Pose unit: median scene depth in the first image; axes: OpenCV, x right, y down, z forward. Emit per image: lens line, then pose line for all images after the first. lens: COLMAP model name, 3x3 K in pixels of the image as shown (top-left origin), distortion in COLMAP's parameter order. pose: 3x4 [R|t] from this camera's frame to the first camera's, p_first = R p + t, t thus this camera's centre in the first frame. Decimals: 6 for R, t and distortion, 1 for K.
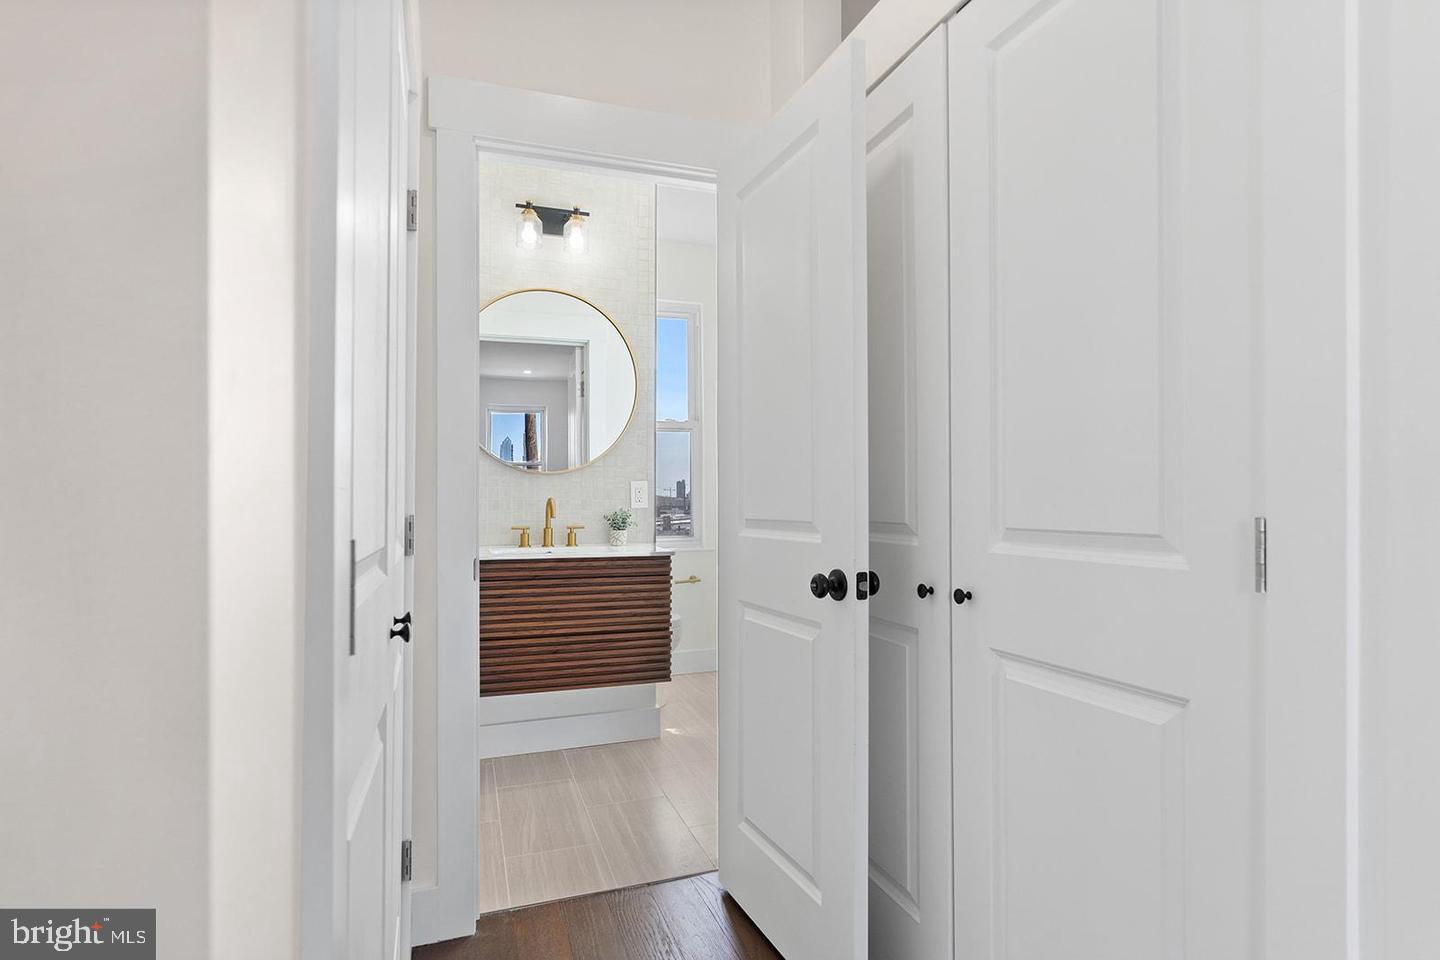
lens RADIAL K [[749.6, 0, 722.3], [0, 749.6, 488.7], [0, 0, 1]] dist [-0.000670, 0.003058]
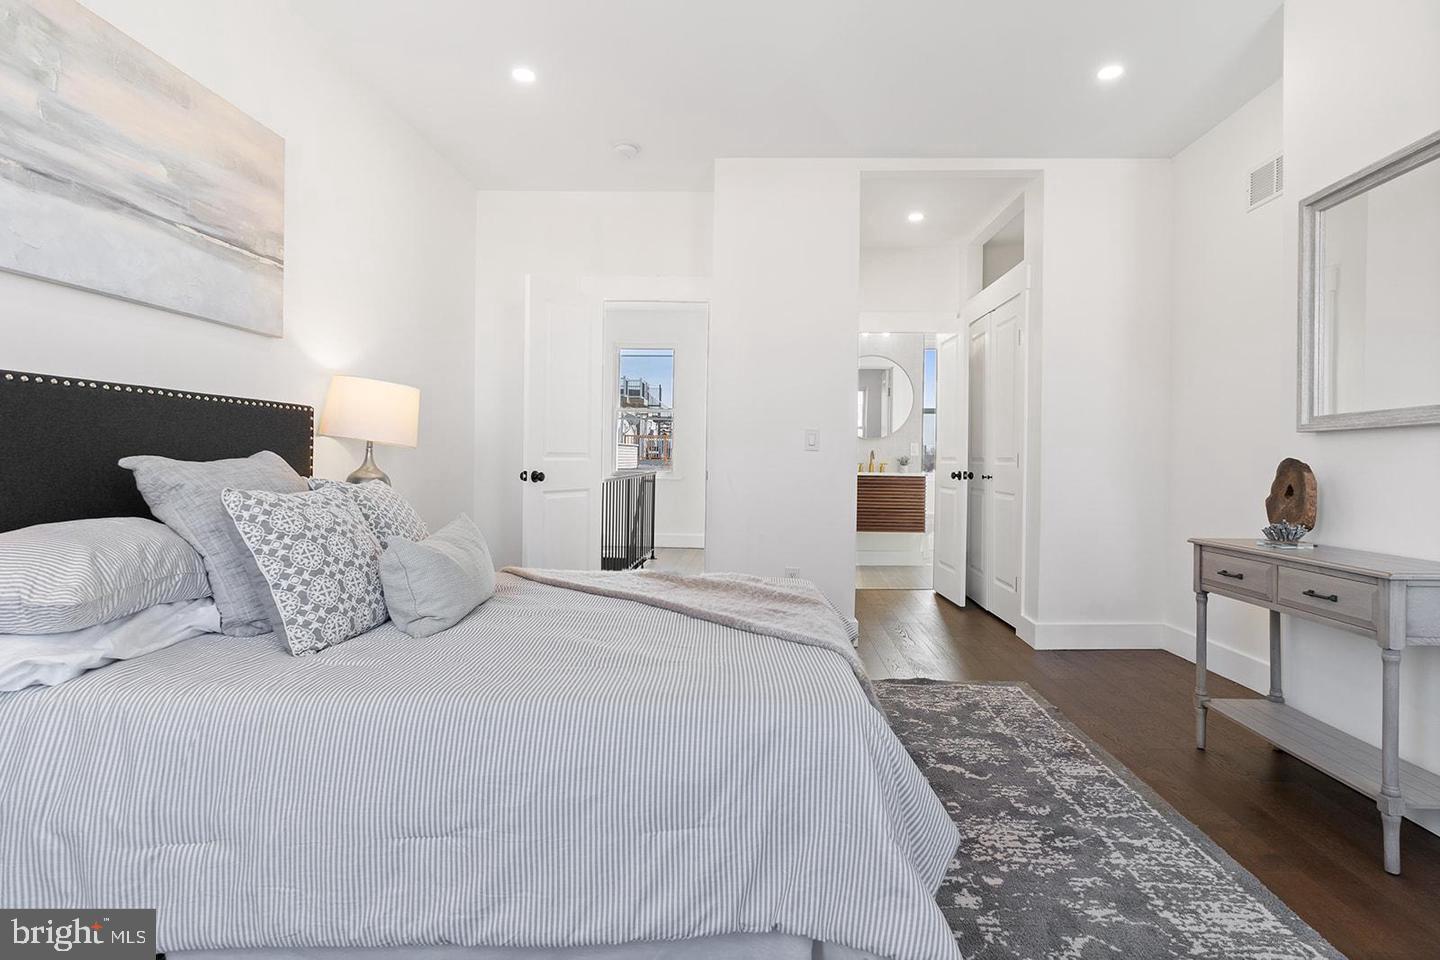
lens RADIAL K [[749.6, 0, 727.4], [0, 749.6, 472.4], [0, 0, 1]] dist [-0.000670, 0.003058]
pose [[0.919861, 0.033306, -0.390827, 0.262236], [-0.019652, 0.999050, 0.038885, 0.000997], [0.391751, -0.028088, 0.919642, -1.302919]]
